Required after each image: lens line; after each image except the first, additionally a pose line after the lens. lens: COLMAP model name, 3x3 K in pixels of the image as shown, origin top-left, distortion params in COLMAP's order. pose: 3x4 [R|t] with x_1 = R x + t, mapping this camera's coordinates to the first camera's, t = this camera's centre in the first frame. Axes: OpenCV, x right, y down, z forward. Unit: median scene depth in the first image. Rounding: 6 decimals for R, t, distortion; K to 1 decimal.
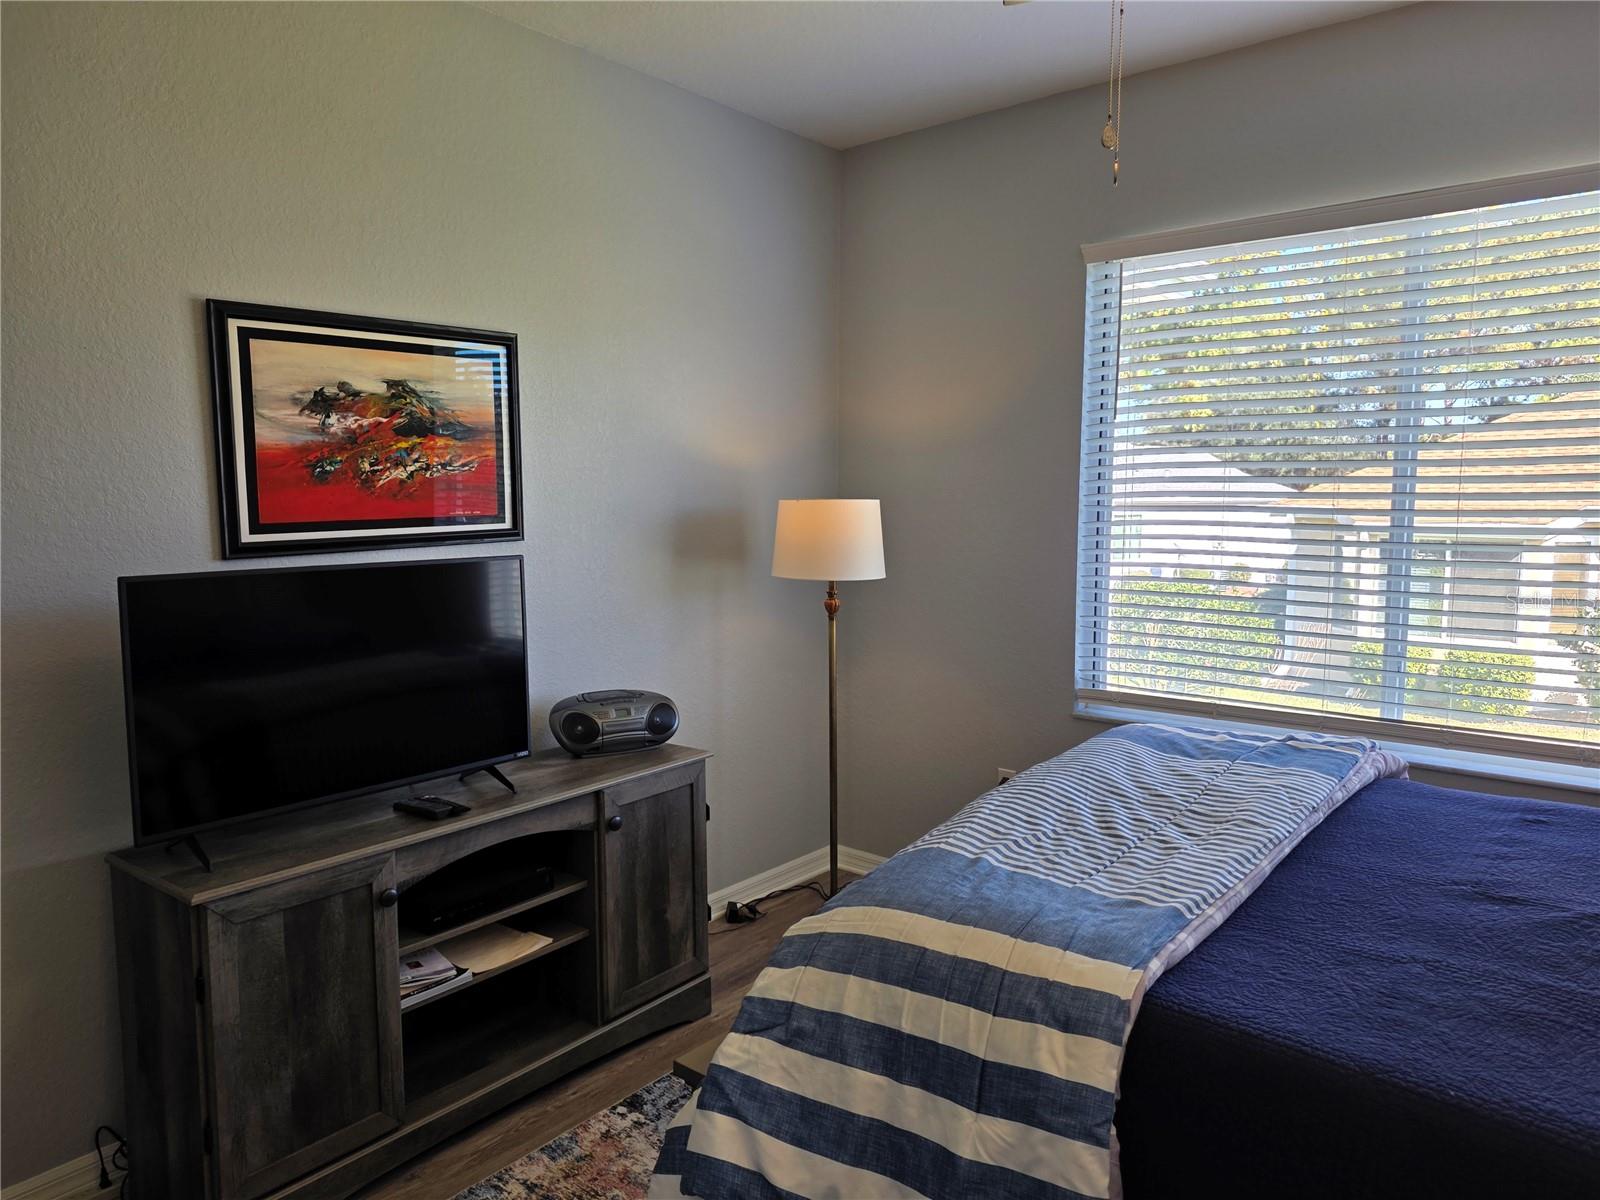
lens RADIAL K [[1036.3, 0, 800.0], [0, 1036.3, 600.0], [0, 0, 1]] dist [0.028302, -0.019543]
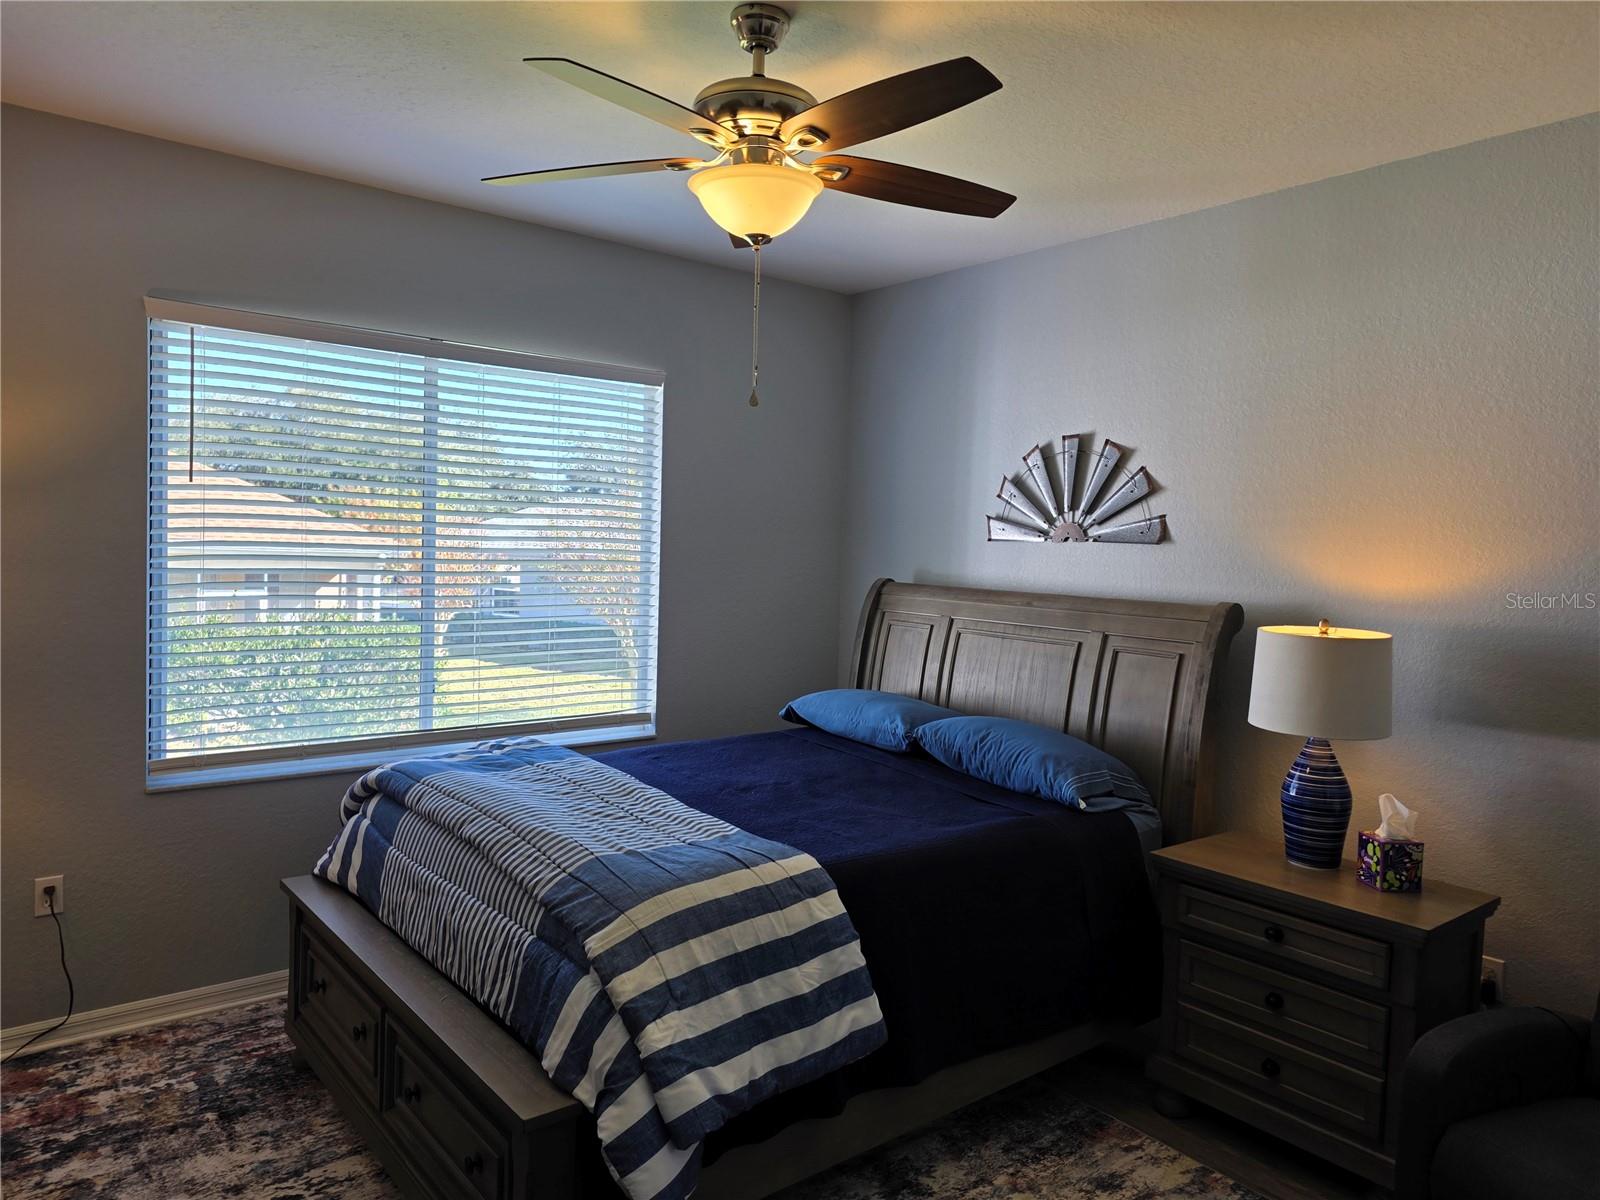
lens RADIAL K [[1094.2, 0, 800.0], [0, 1094.2, 600.0], [0, 0, 1]] dist [0.053179, -0.030607]
pose [[0.222137, -0.057450, 0.973321, -1.239757], [0.072358, 0.996481, 0.042303, -0.128143], [-0.972327, 0.061030, 0.225513, 0.484149]]
